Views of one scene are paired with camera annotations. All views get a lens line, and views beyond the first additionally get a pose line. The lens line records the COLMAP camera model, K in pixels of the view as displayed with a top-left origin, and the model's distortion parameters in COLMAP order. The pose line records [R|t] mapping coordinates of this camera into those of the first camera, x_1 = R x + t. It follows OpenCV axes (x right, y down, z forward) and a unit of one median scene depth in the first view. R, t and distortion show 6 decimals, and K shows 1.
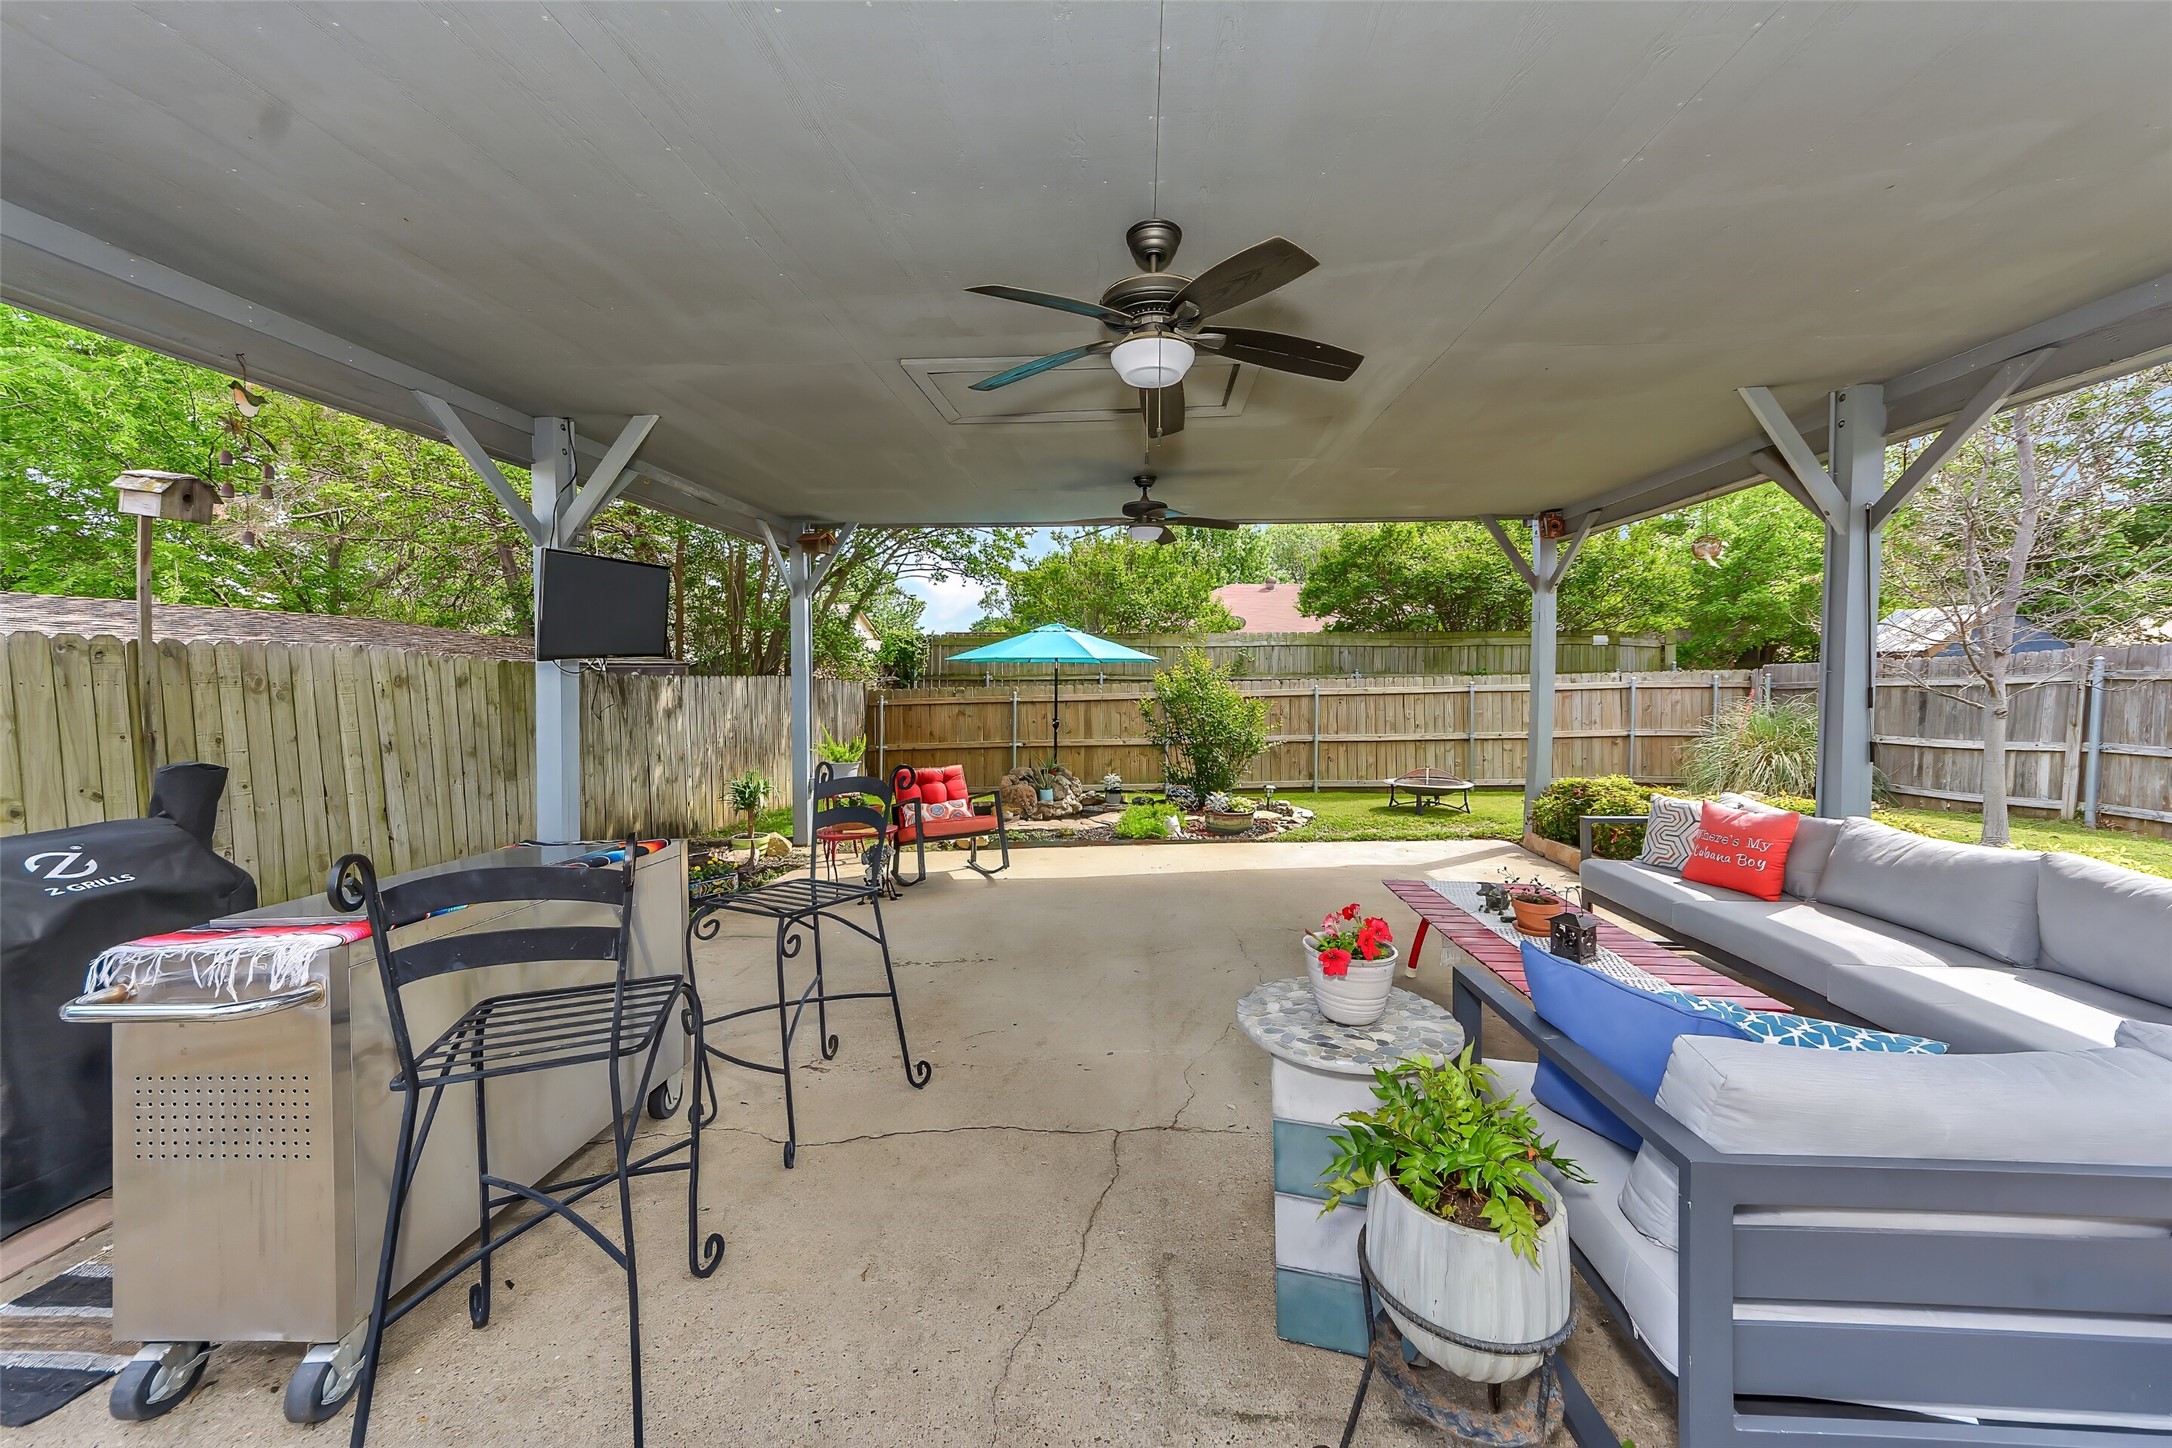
lens RADIAL K [[787.0, 0, 1109.0], [0, 787.0, 667.0], [0, 0, 1]] dist [0.007589, -0.000369]
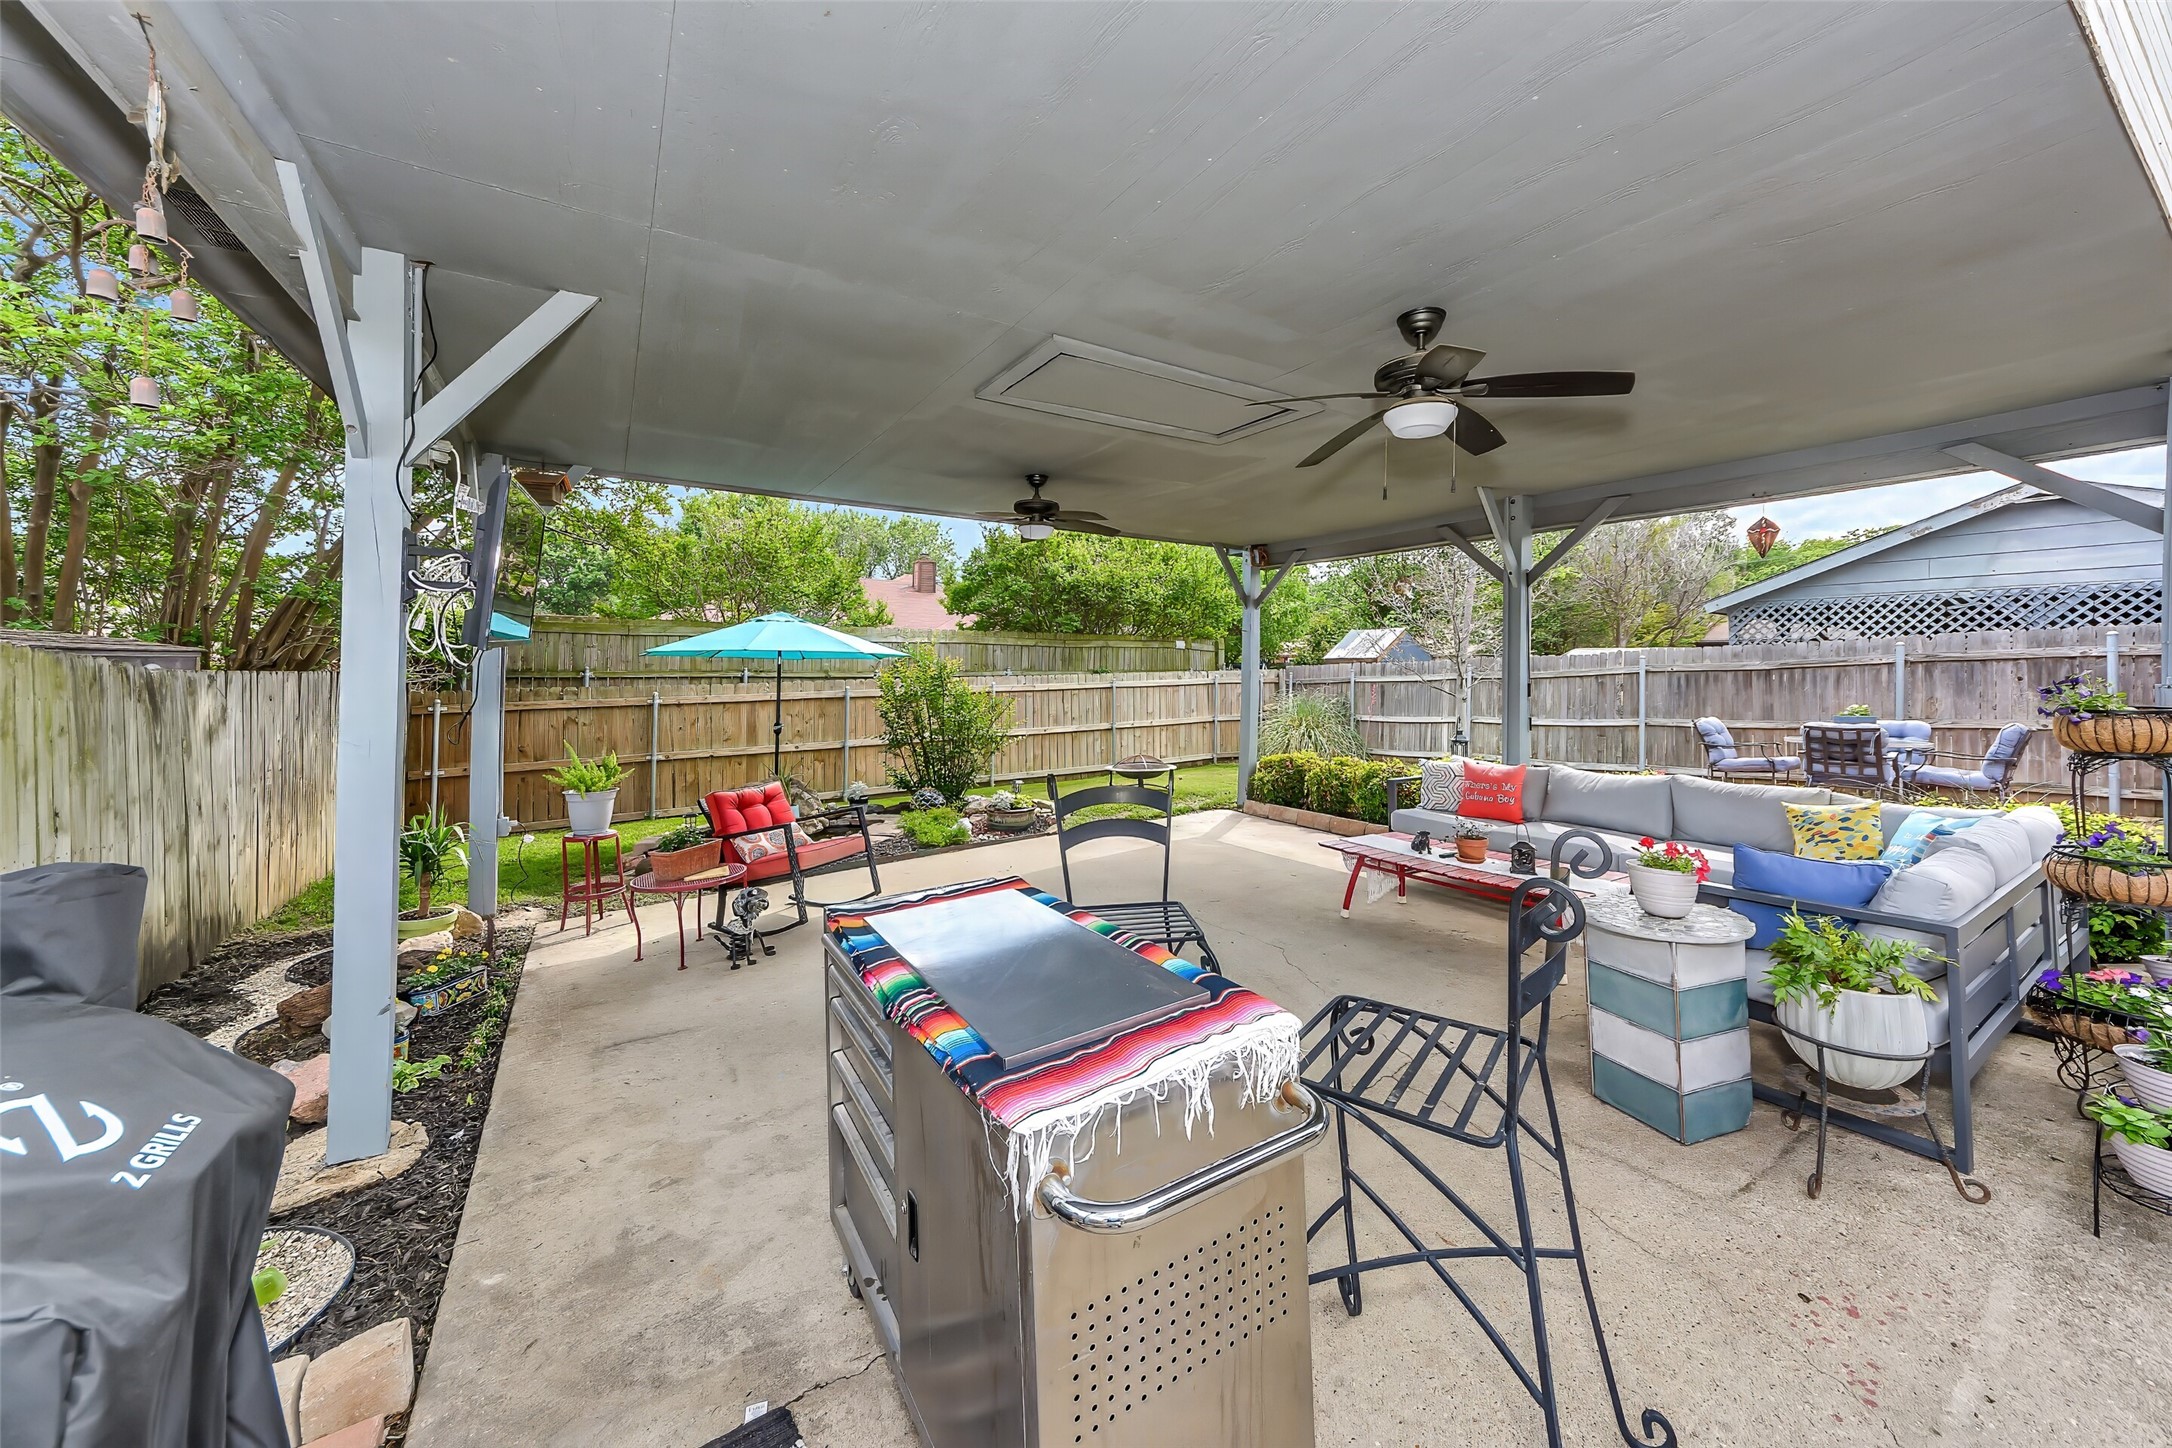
lens RADIAL K [[787.0, 0, 1115.1], [0, 787.0, 629.5], [0, 0, 1]] dist [0.007589, -0.000369]
pose [[0.810327, 0.035775, 0.584885, -0.333965], [-0.010525, 0.998862, -0.046515, -0.000004], [-0.585884, 0.031537, 0.809781, 0.096551]]
